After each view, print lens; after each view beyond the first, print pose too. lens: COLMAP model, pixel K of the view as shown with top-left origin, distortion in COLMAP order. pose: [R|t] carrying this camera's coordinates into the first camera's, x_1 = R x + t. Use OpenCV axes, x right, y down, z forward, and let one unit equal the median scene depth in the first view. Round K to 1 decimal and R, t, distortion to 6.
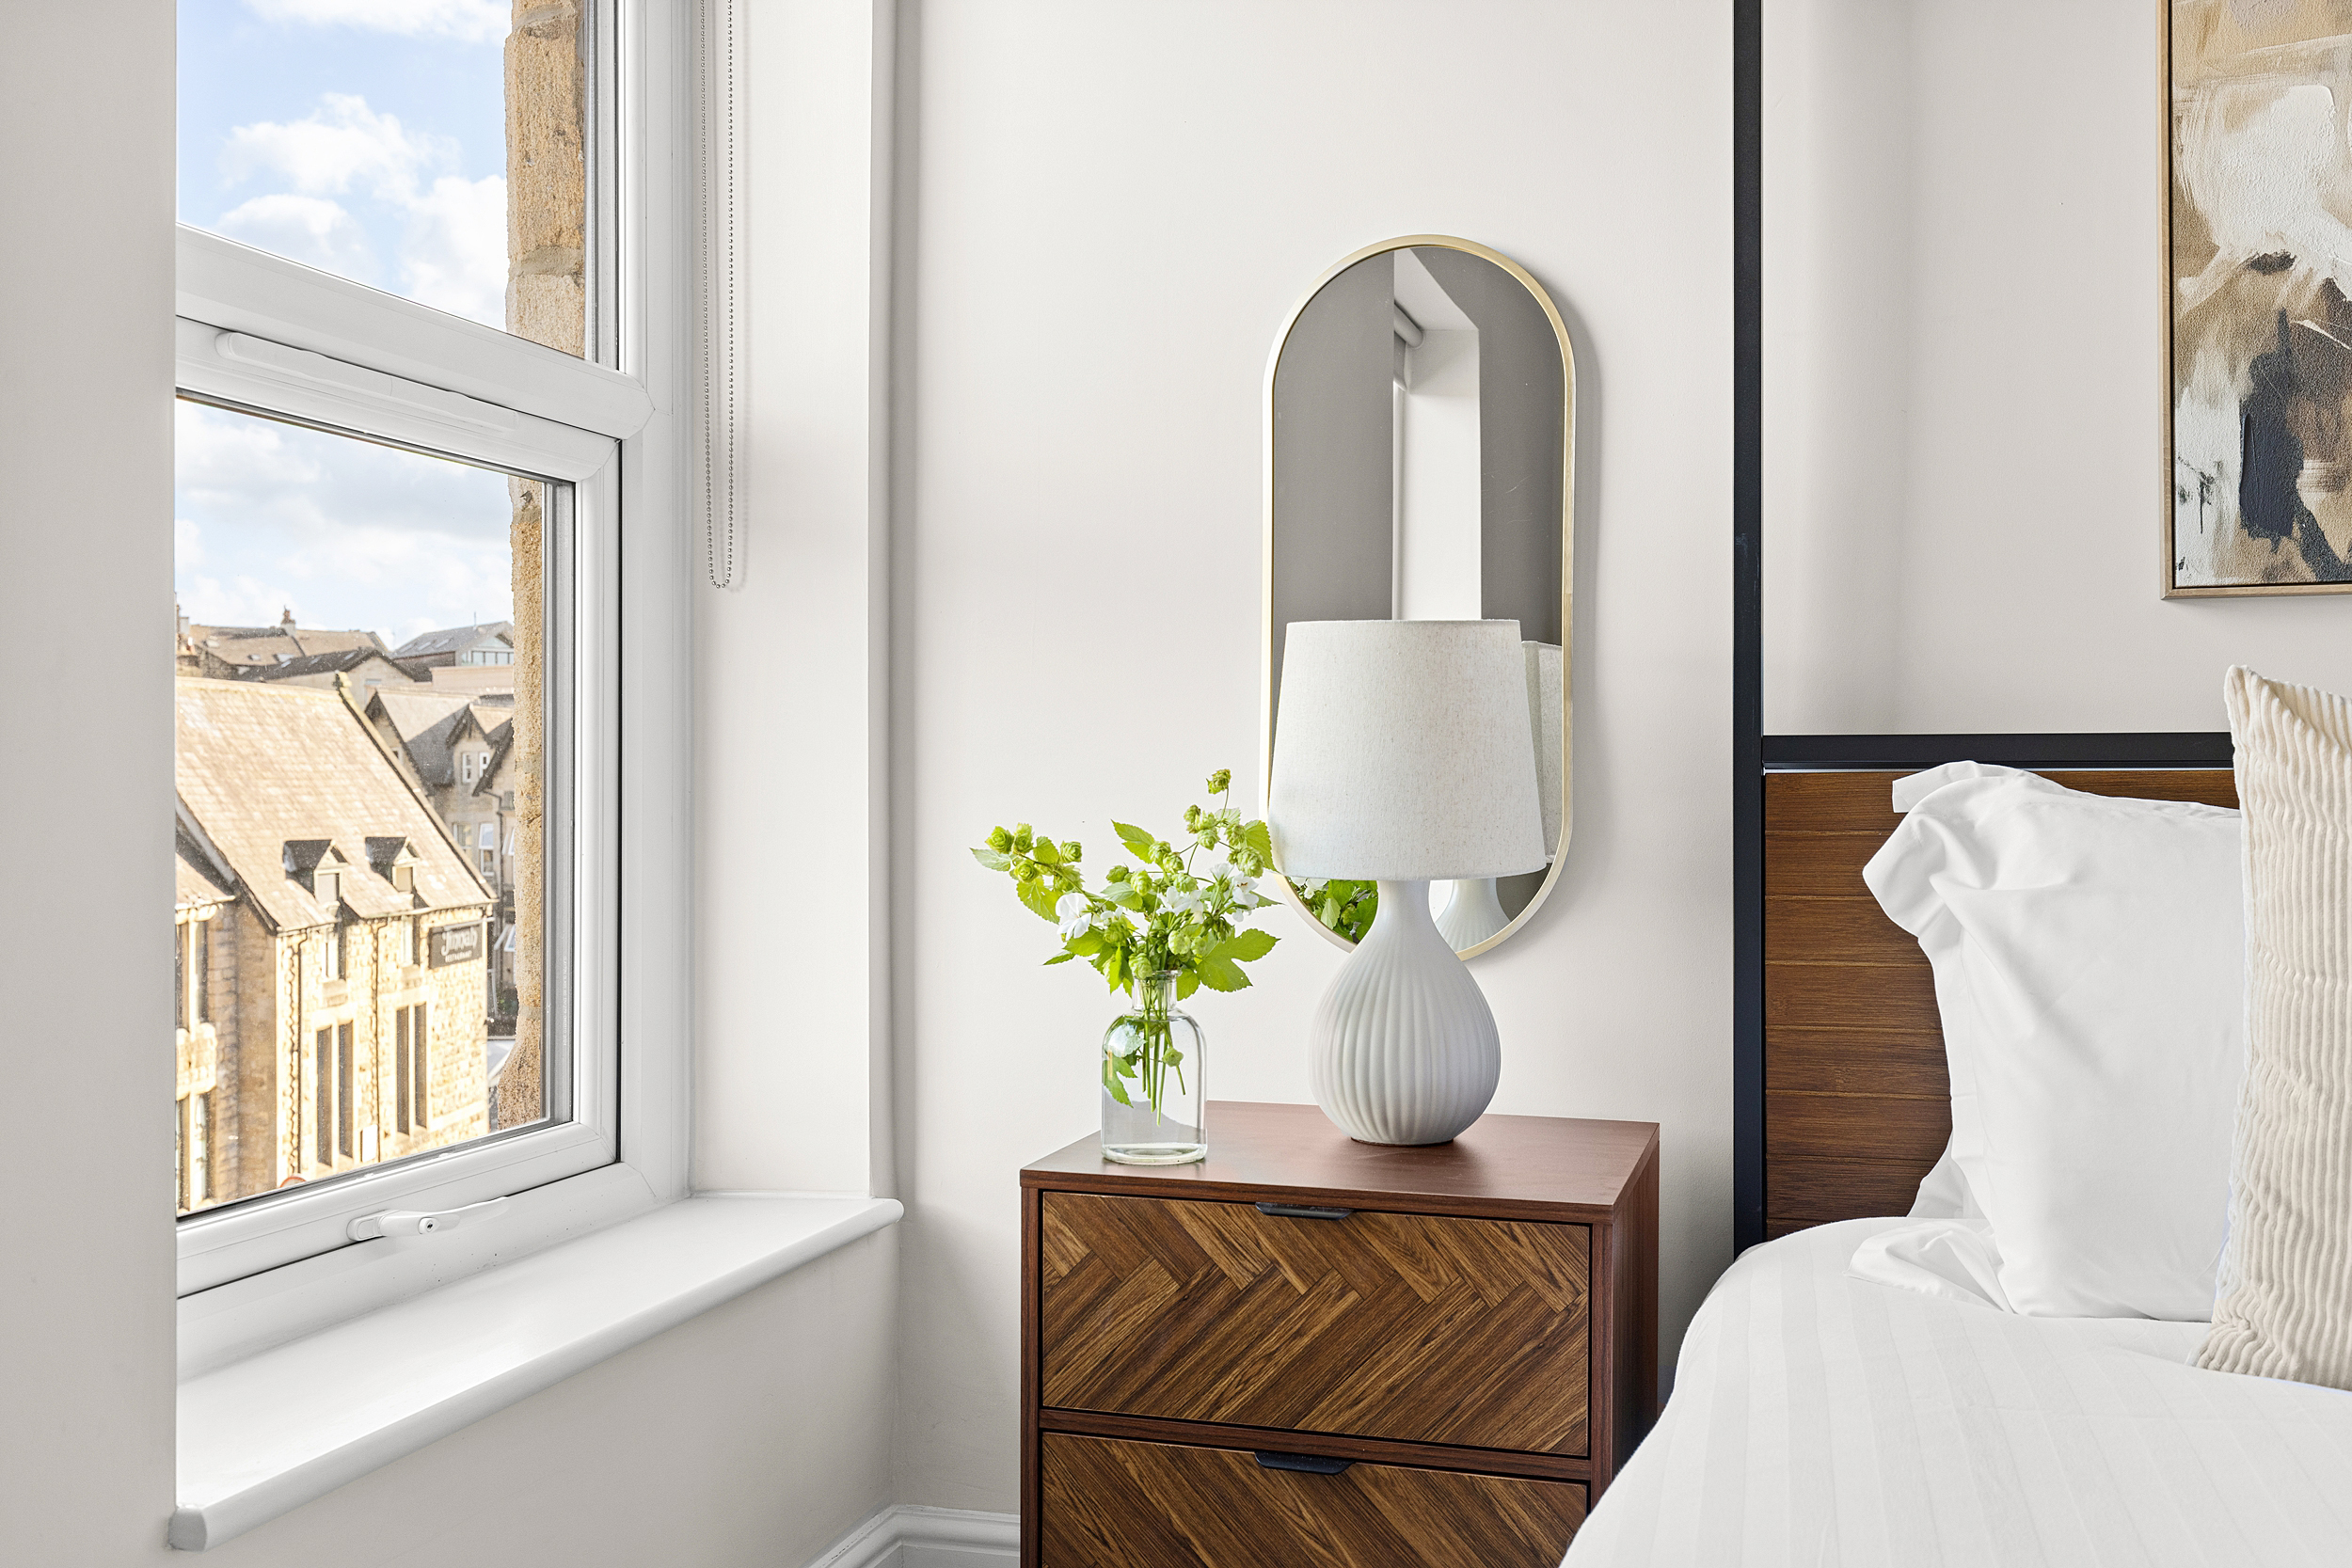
lens RADIAL K [[2341.7, 0, 1188.7], [0, 2341.7, 800.5], [0, 0, 1]] dist [0.026723, 0.000000]
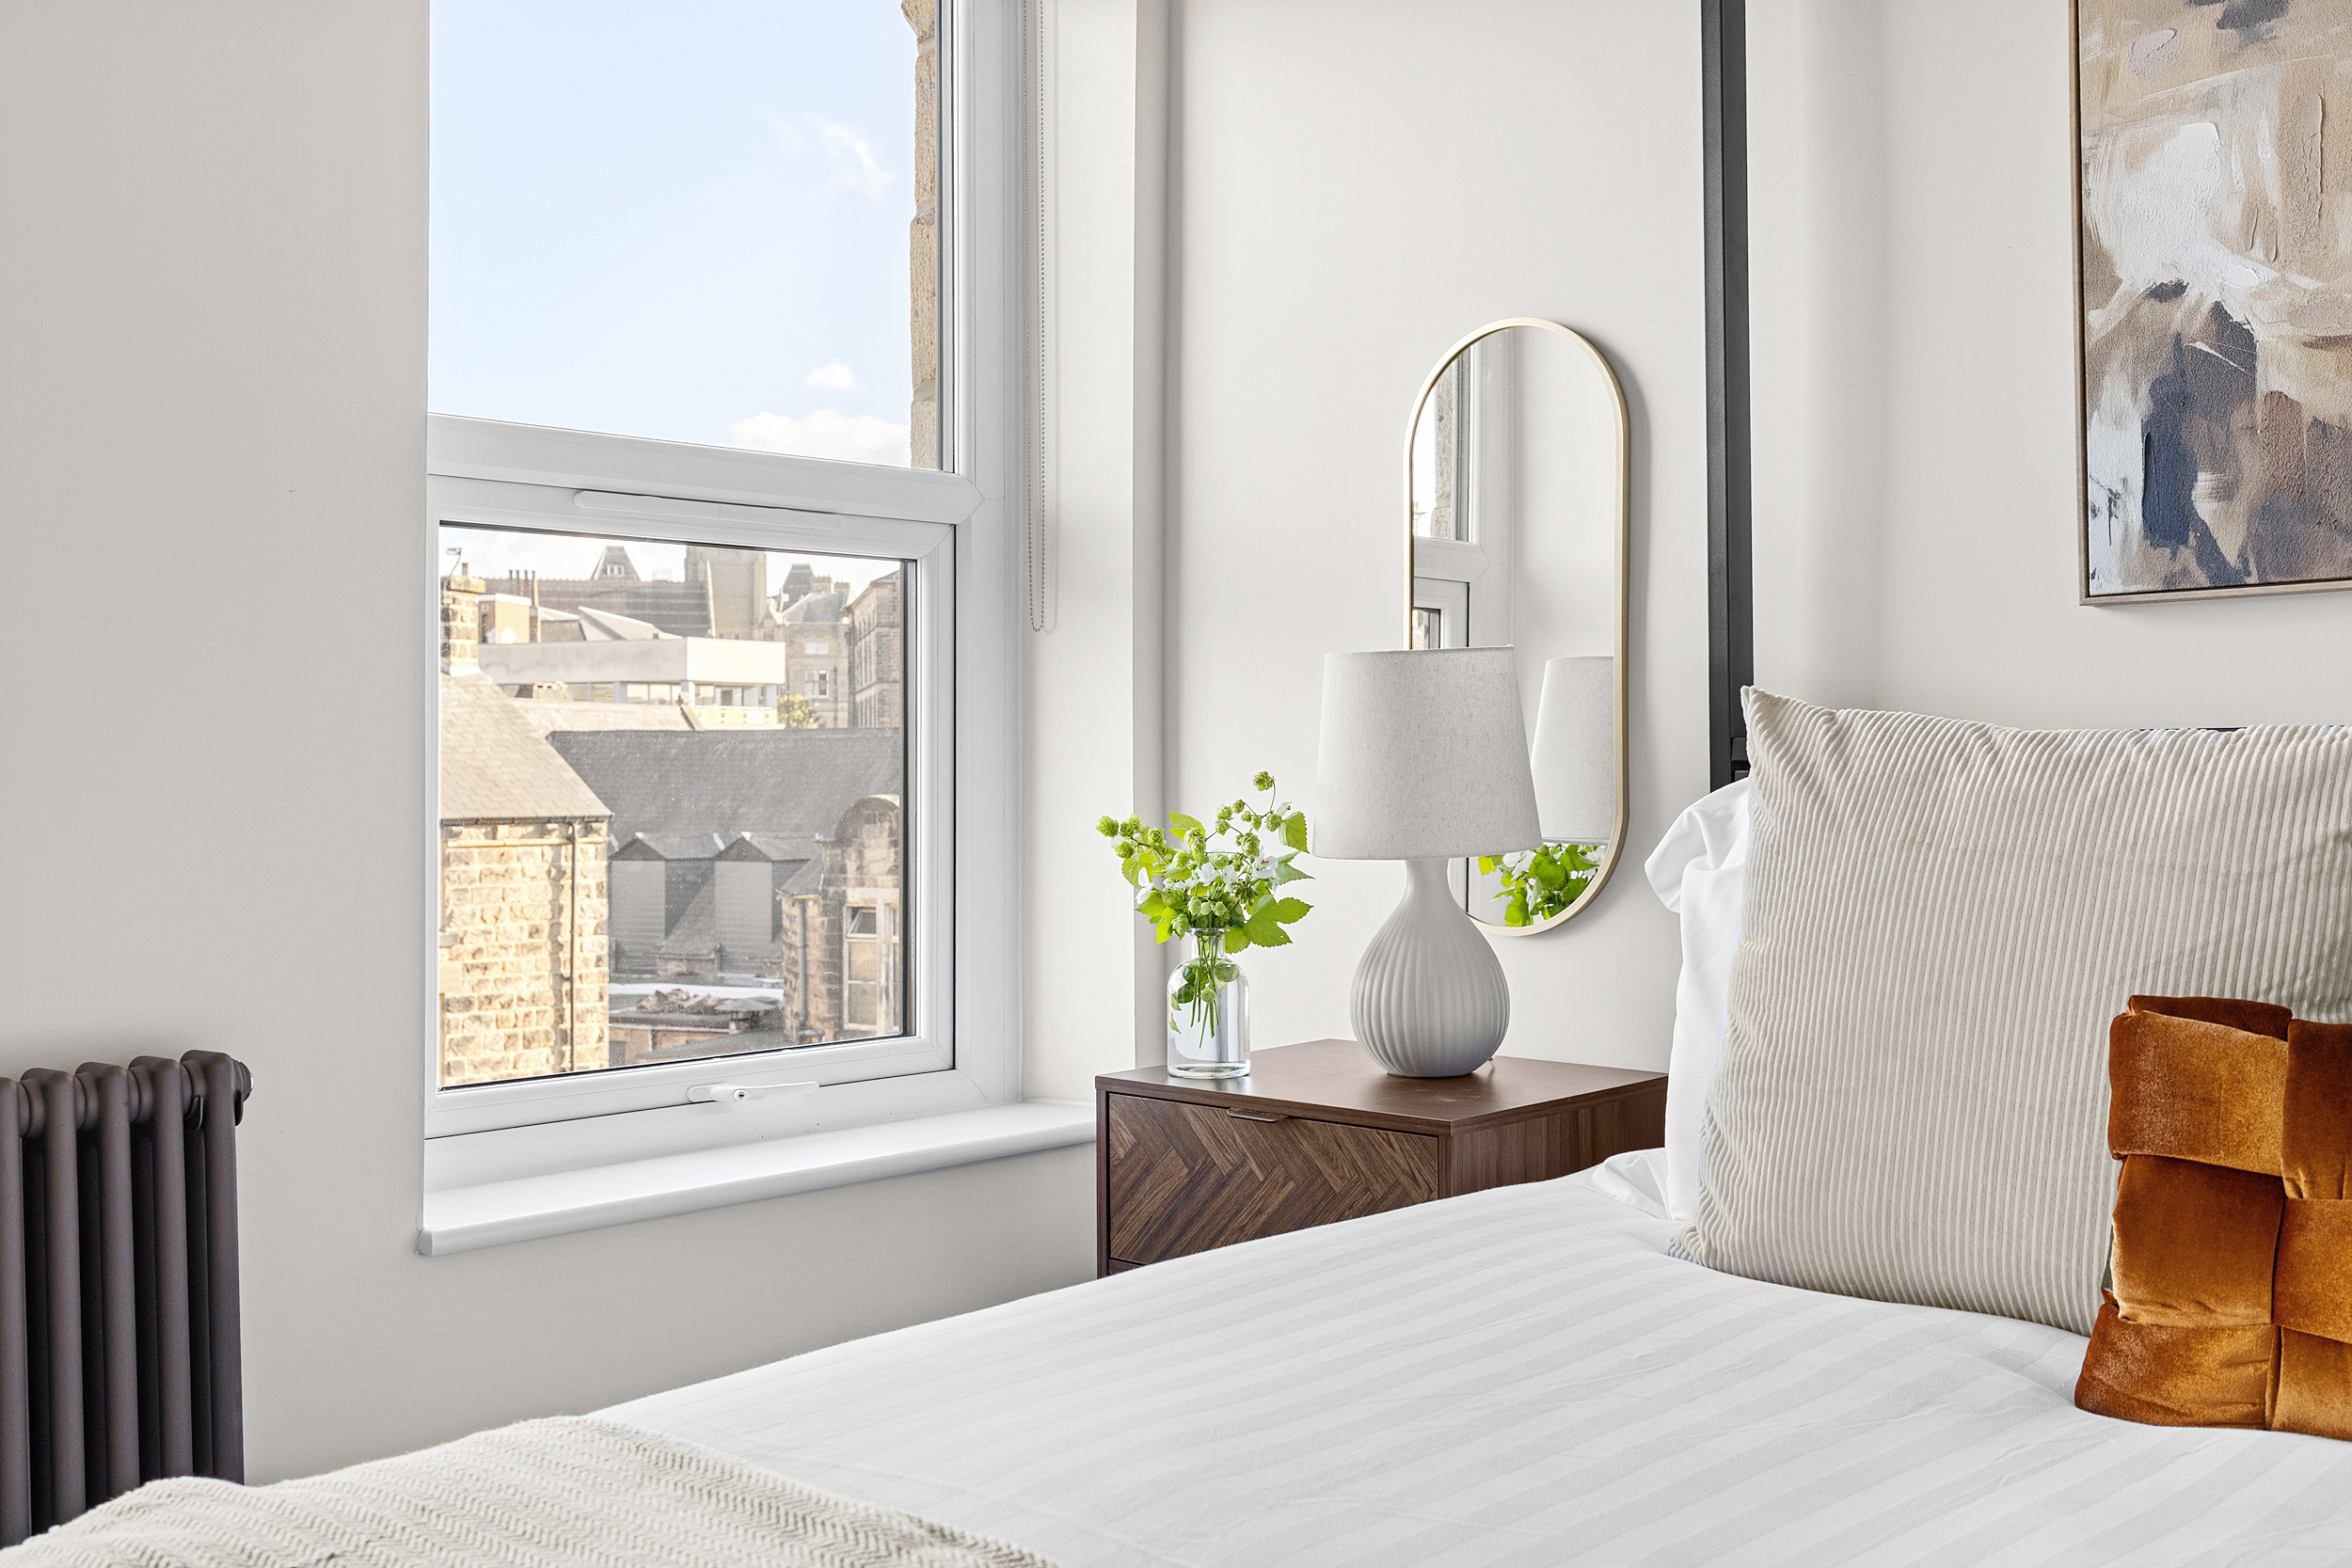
lens RADIAL K [[2341.7, 0, 1161.1], [0, 2341.7, 763.5], [0, 0, 1]] dist [0.026723, 0.000000]
pose [[0.897715, -0.009102, -0.440483, 0.519647], [0.004004, 0.999914, -0.012502, -0.001623], [0.440559, 0.009459, 0.897674, -0.161134]]
